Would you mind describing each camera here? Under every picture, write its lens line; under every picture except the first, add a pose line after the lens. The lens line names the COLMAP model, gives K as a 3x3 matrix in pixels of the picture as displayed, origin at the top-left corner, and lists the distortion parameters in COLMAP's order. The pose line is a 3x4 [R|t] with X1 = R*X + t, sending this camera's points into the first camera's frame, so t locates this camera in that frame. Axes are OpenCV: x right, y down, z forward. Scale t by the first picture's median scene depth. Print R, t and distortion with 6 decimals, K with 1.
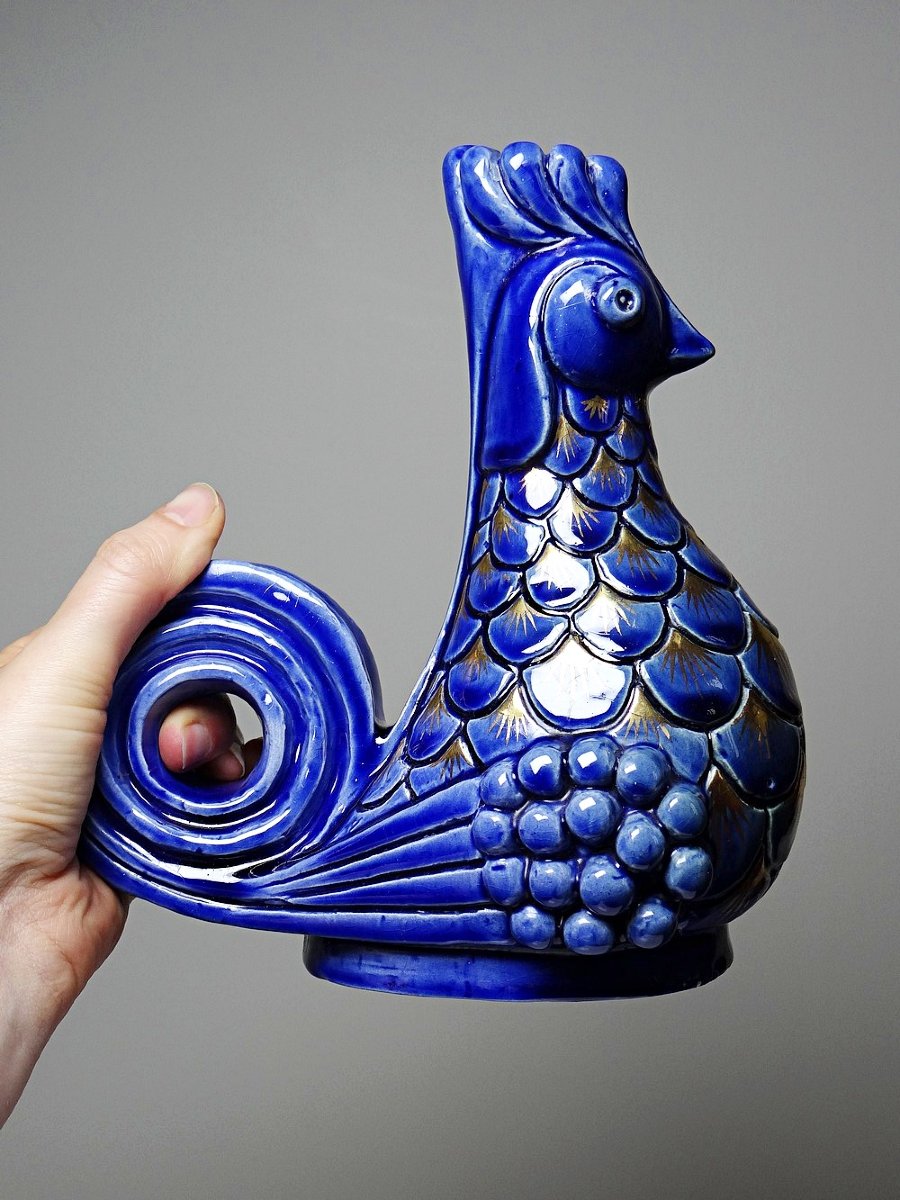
lens RADIAL K [[1795.9, 0, 450.0], [0, 1795.9, 600.0], [0, 0, 1]] dist [-0.014579, -0.053323]
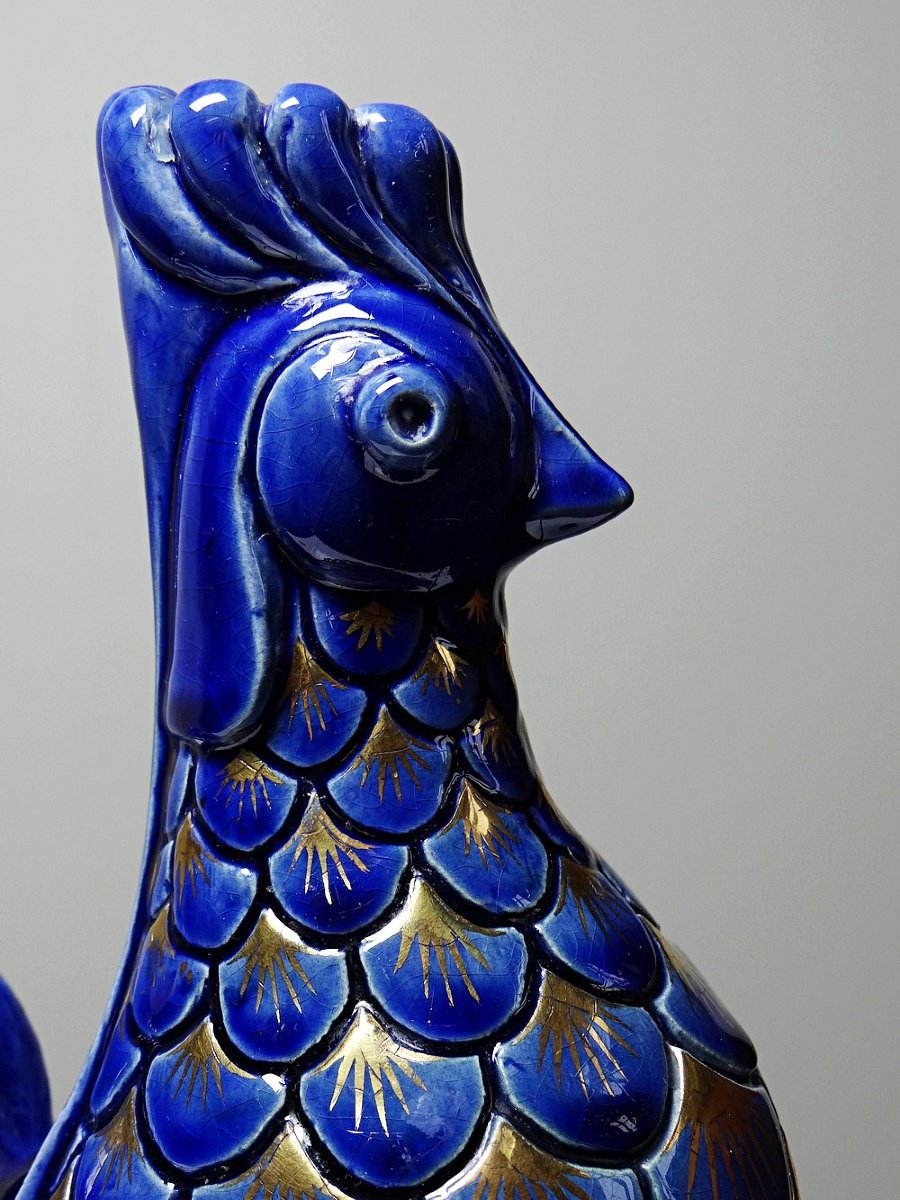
lens RADIAL K [[1795.9, 0, 450.0], [0, 1795.9, 600.0], [0, 0, 1]] dist [-0.014579, -0.053323]
pose [[0.995968, 0.008471, -0.089303, 0.147990], [-0.003759, 0.998598, 0.052805, -0.141925], [0.089625, -0.052256, 0.994604, 0.522351]]
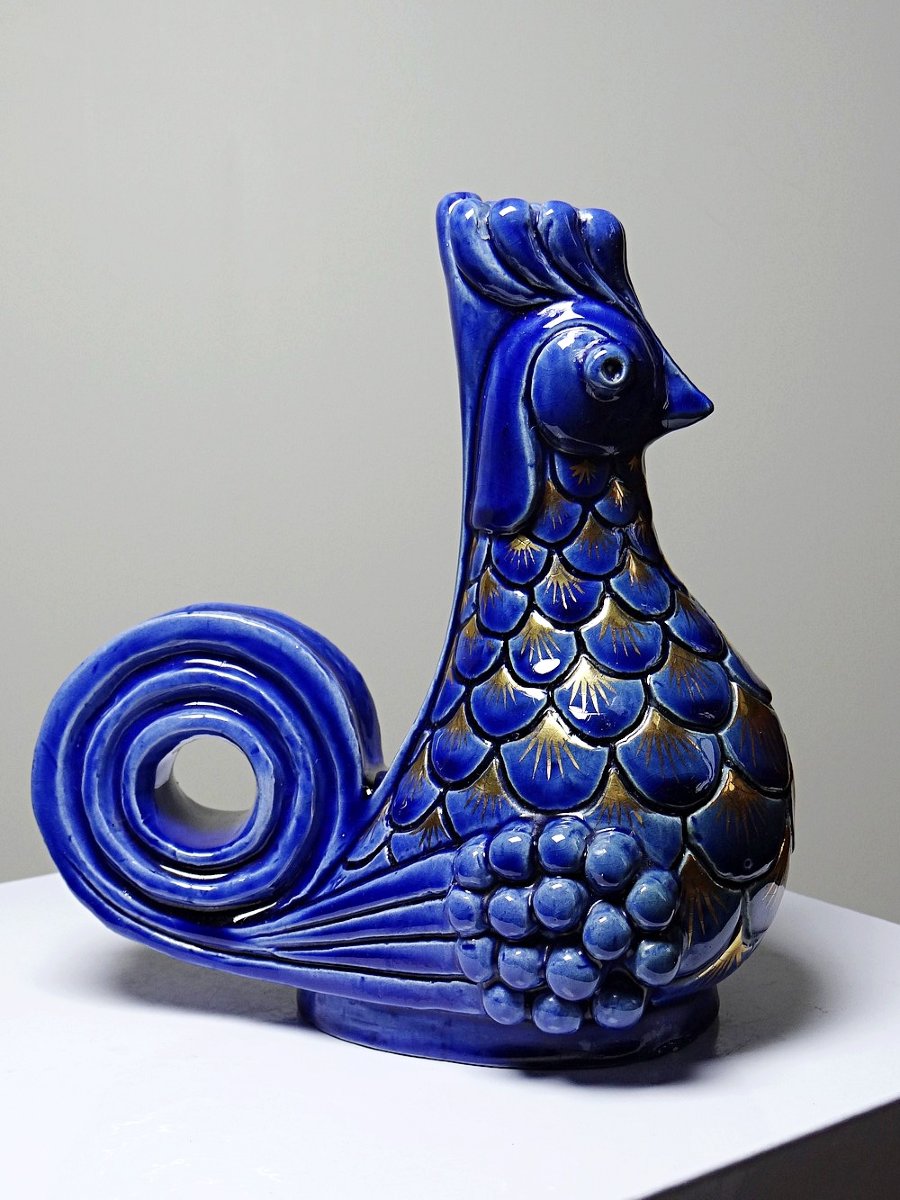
lens RADIAL K [[1795.9, 0, 450.0], [0, 1795.9, 600.0], [0, 0, 1]] dist [-0.014579, -0.053323]
pose [[0.996809, 0.017246, -0.077936, 0.086649], [-0.008290, 0.993469, 0.113799, -0.150854], [0.079390, -0.112790, 0.990442, 0.016958]]
